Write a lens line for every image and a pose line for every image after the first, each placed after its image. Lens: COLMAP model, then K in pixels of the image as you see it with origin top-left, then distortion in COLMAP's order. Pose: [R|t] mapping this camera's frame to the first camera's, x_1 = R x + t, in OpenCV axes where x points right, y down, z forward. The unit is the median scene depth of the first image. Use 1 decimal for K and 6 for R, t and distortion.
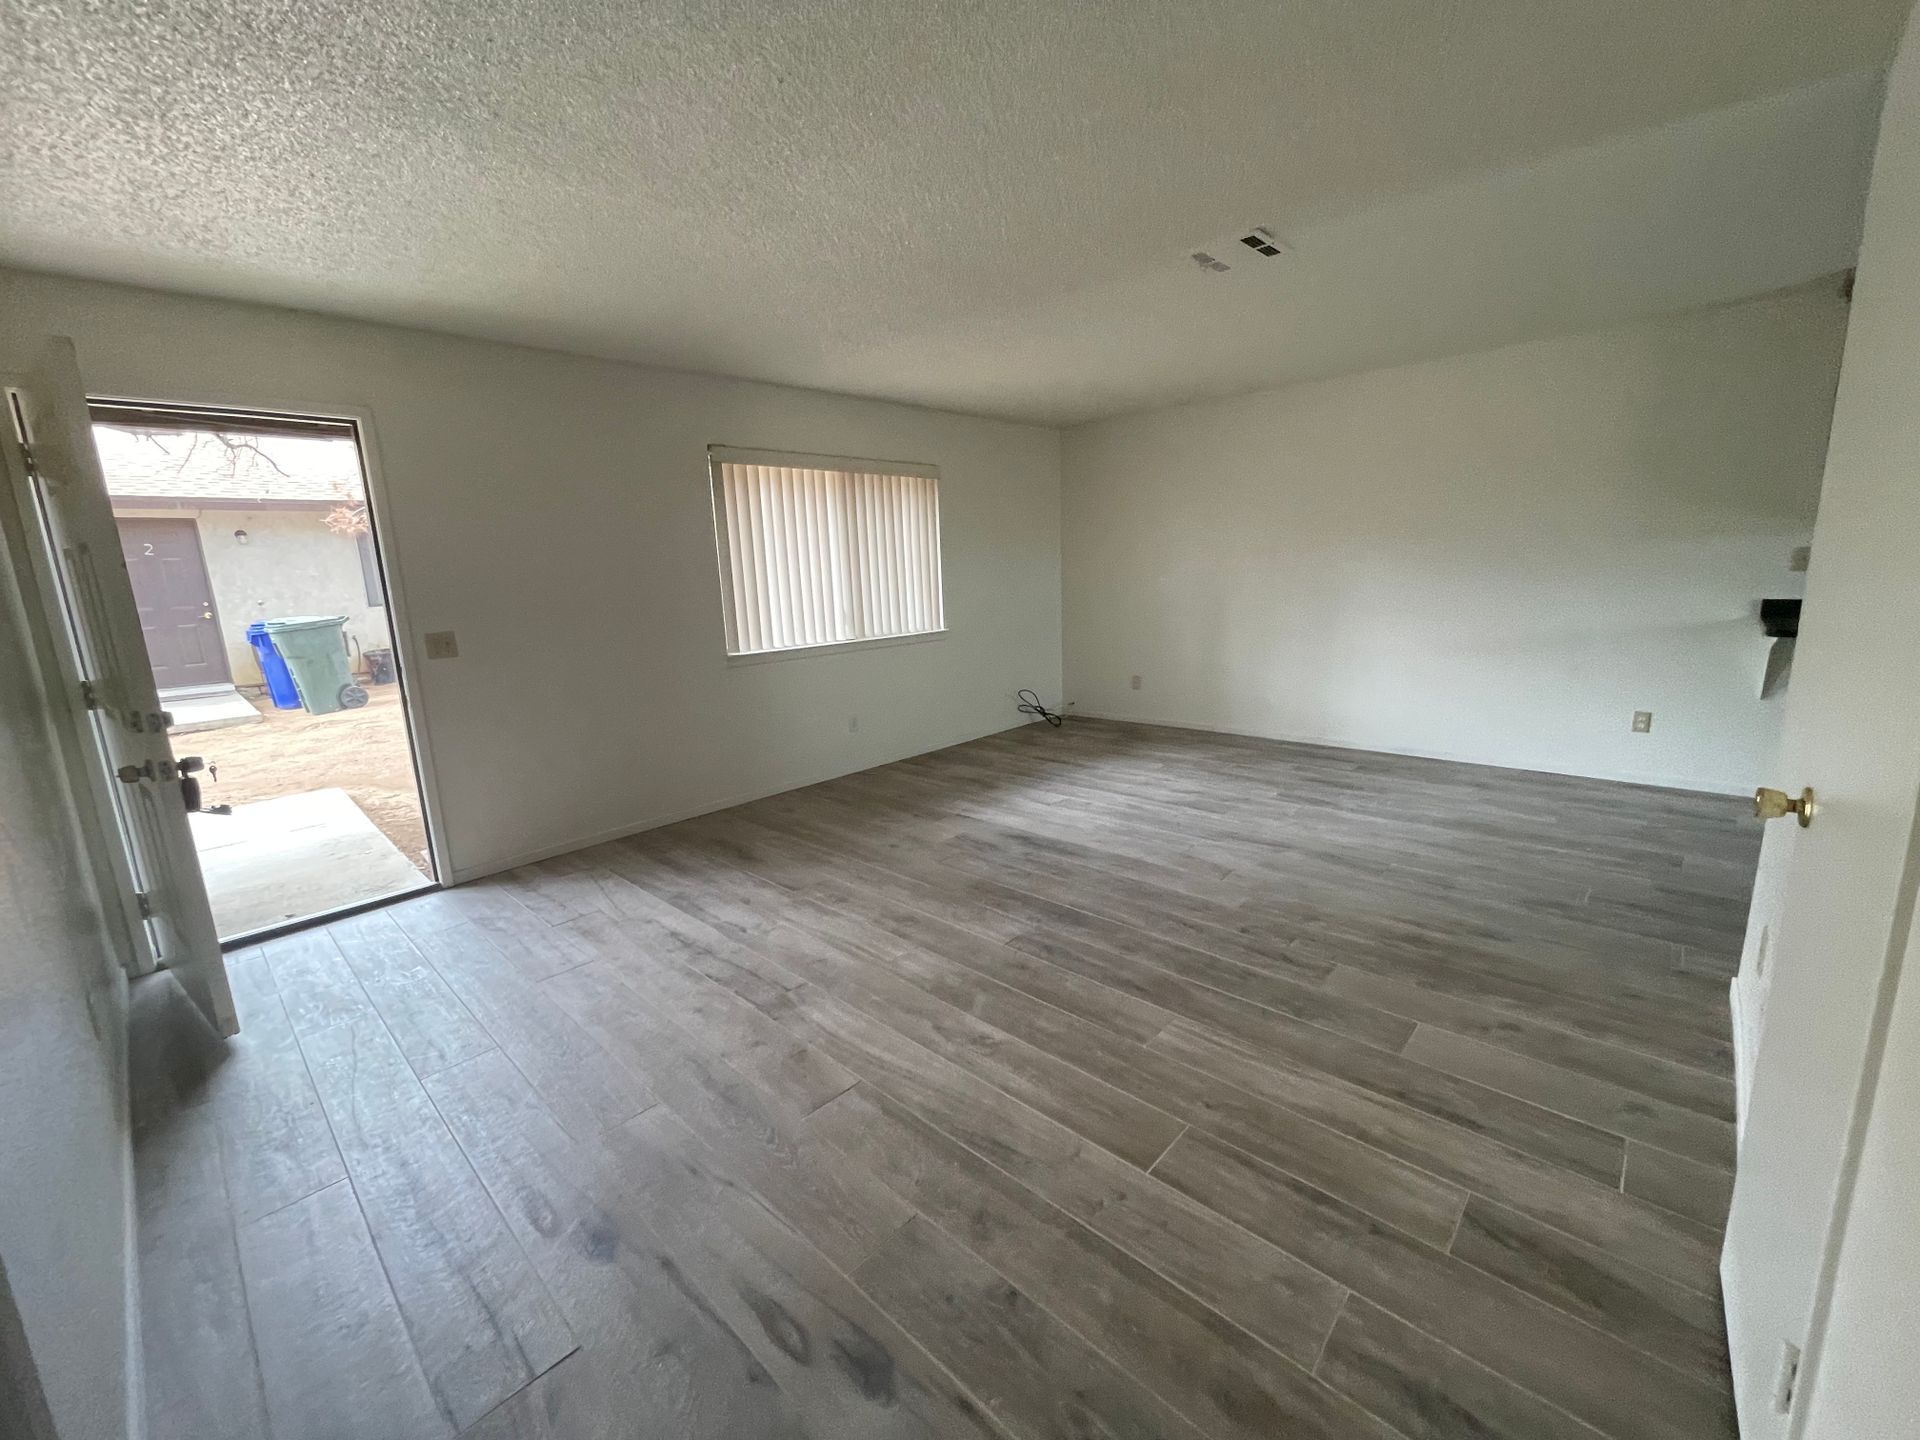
lens RADIAL K [[775.3, 0, 960.0], [0, 775.3, 720.0], [0, 0, 1]] dist [0.000276, 0.000577]
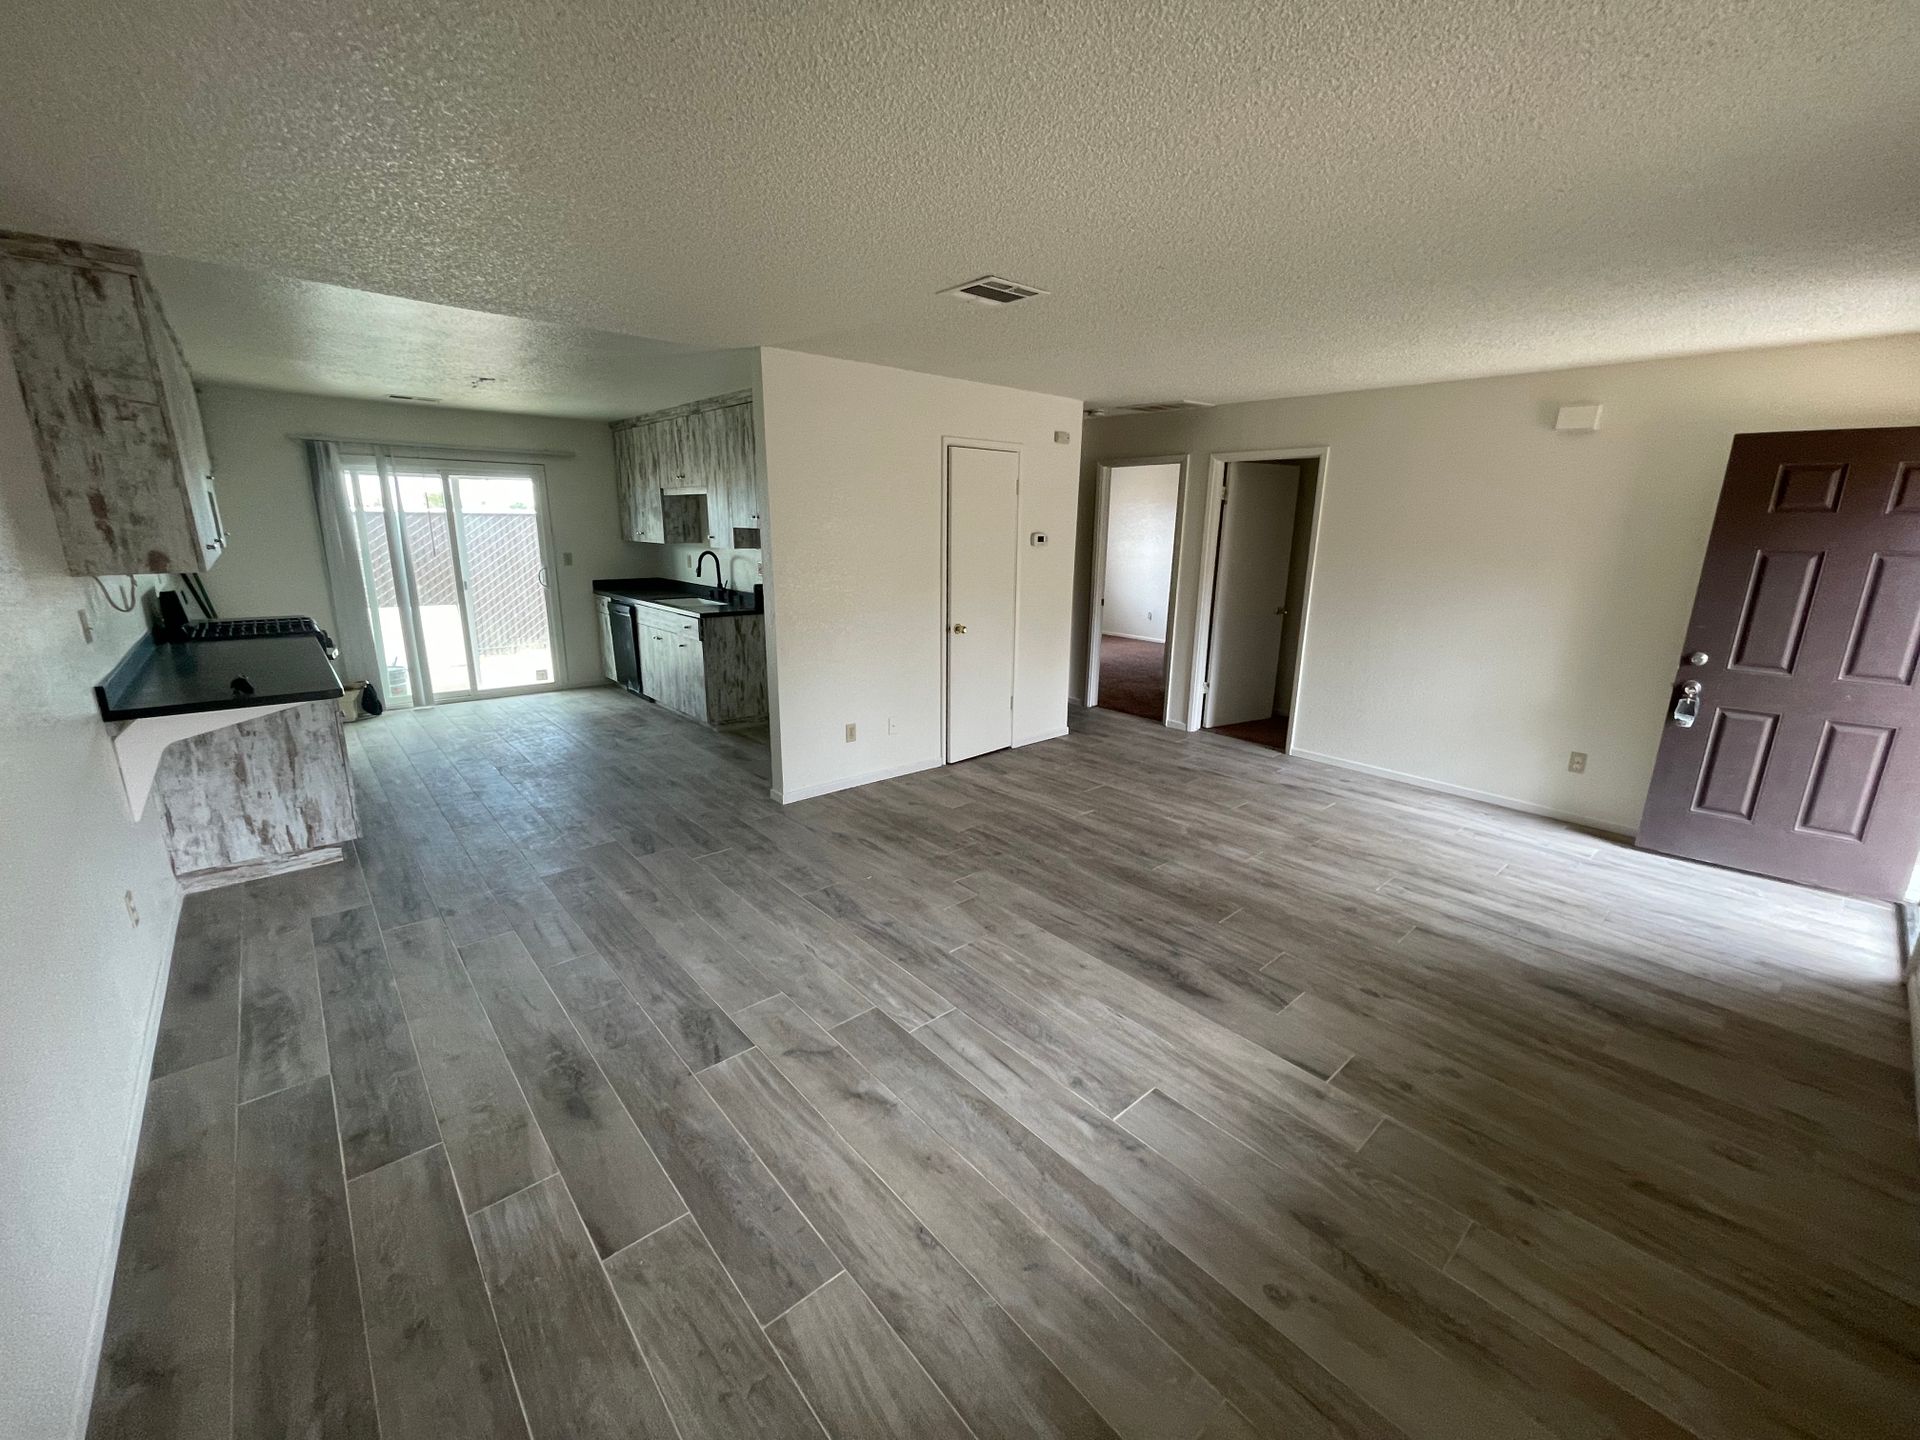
lens RADIAL K [[775.3, 0, 960.0], [0, 775.3, 720.0], [0, 0, 1]] dist [0.000276, 0.000577]
pose [[-0.995198, 0.002109, 0.097856, 0.241524], [0.044350, 0.900963, 0.431623, -0.427609], [-0.087255, 0.433890, -0.896731, 1.716626]]
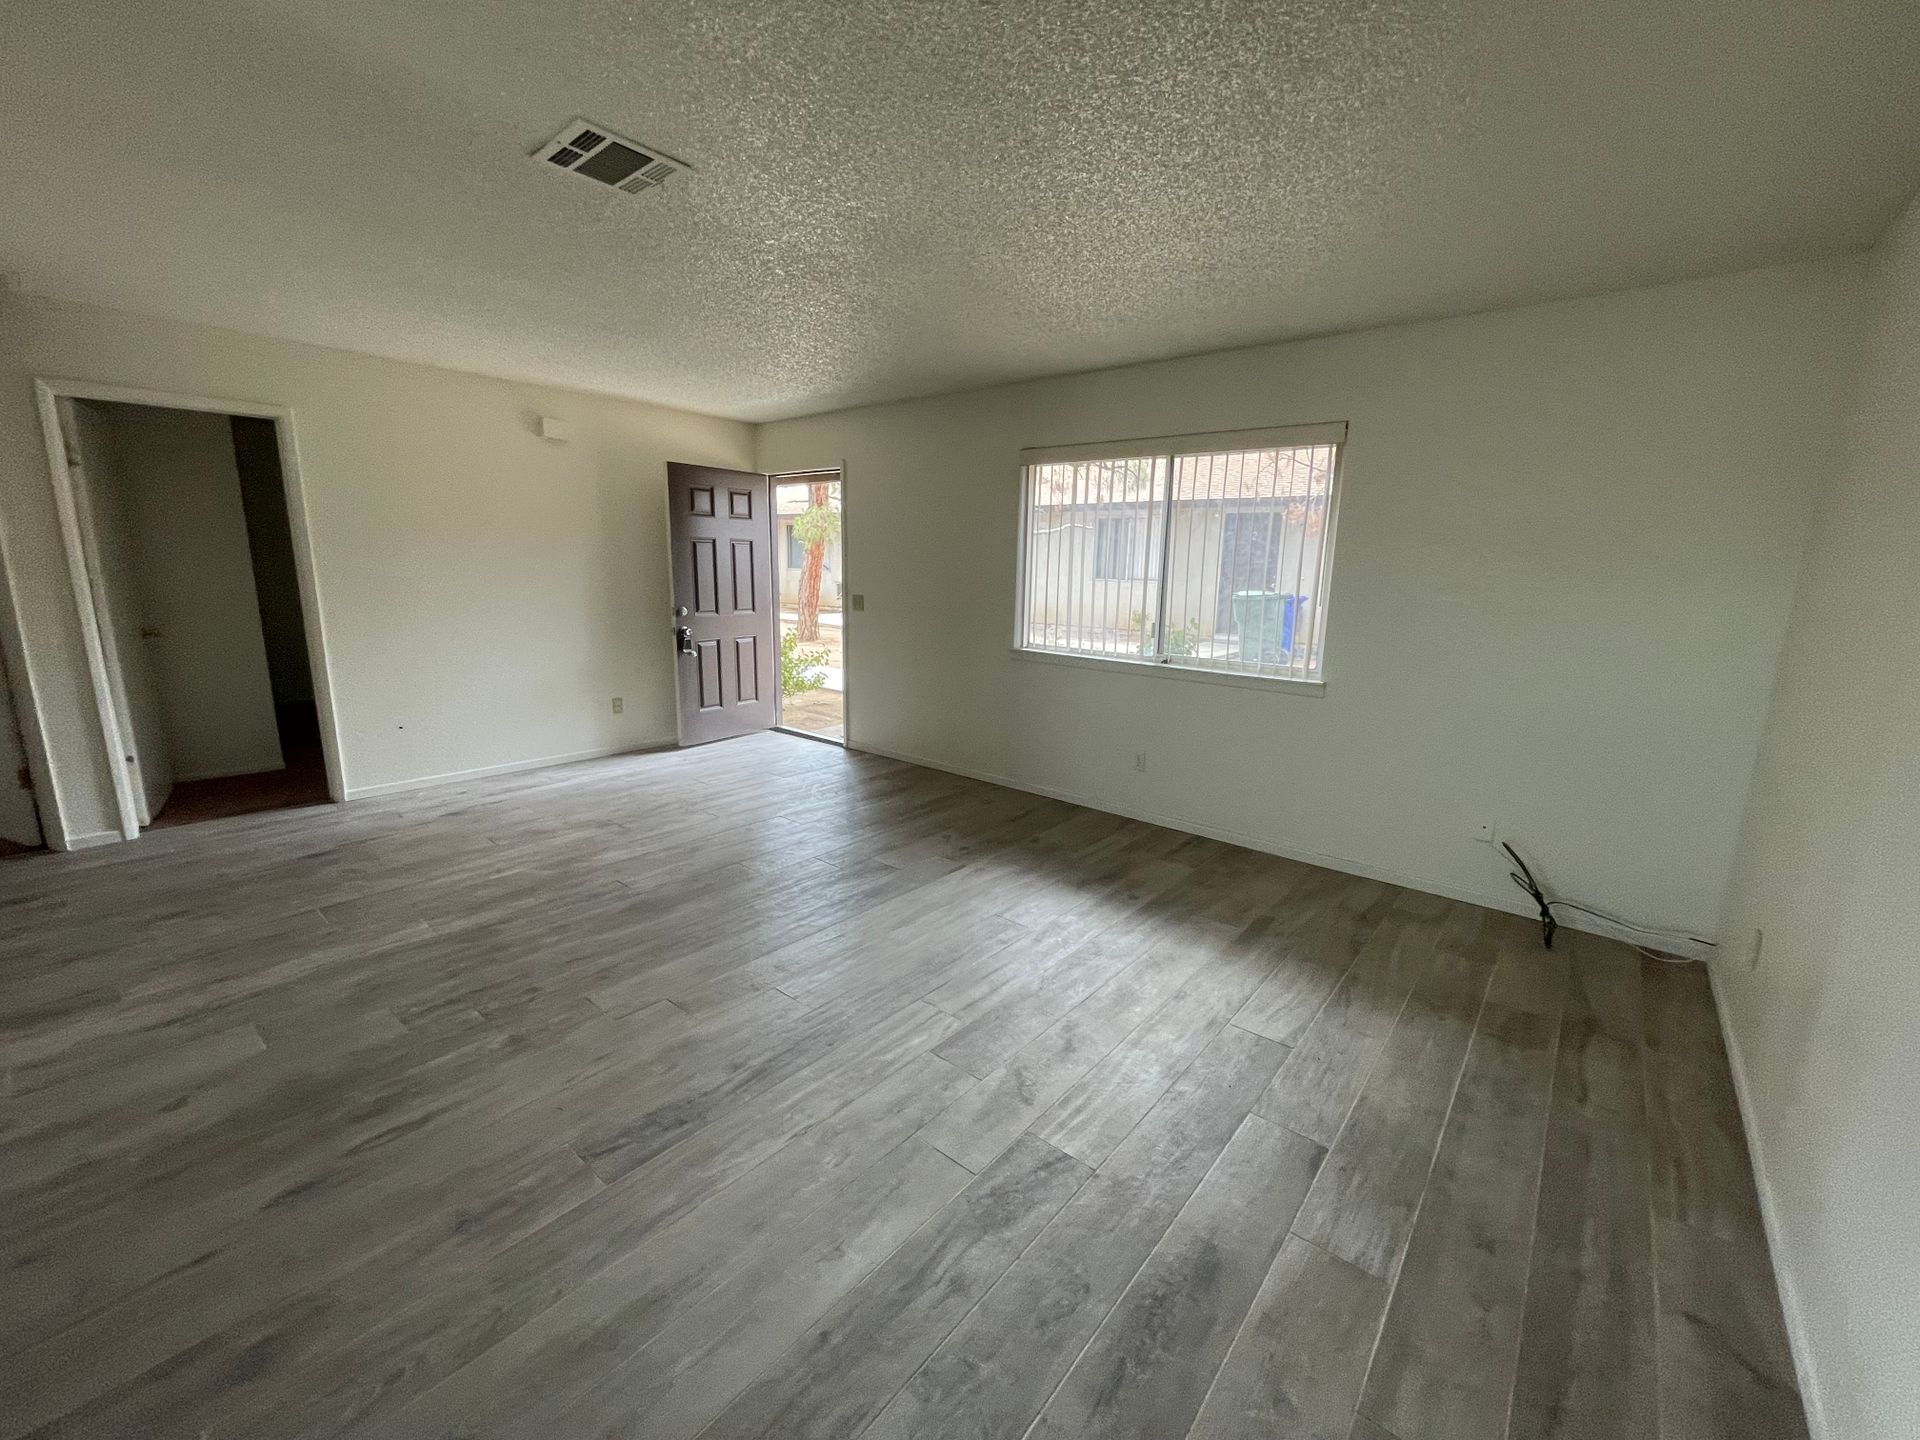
lens RADIAL K [[775.3, 0, 960.0], [0, 775.3, 720.0], [0, 0, 1]] dist [0.000276, 0.000577]
pose [[0.054551, 0.241951, -0.968754, 0.959191], [-0.219596, 0.949352, 0.224740, -0.270458], [0.974065, 0.200474, 0.104920, 1.072072]]
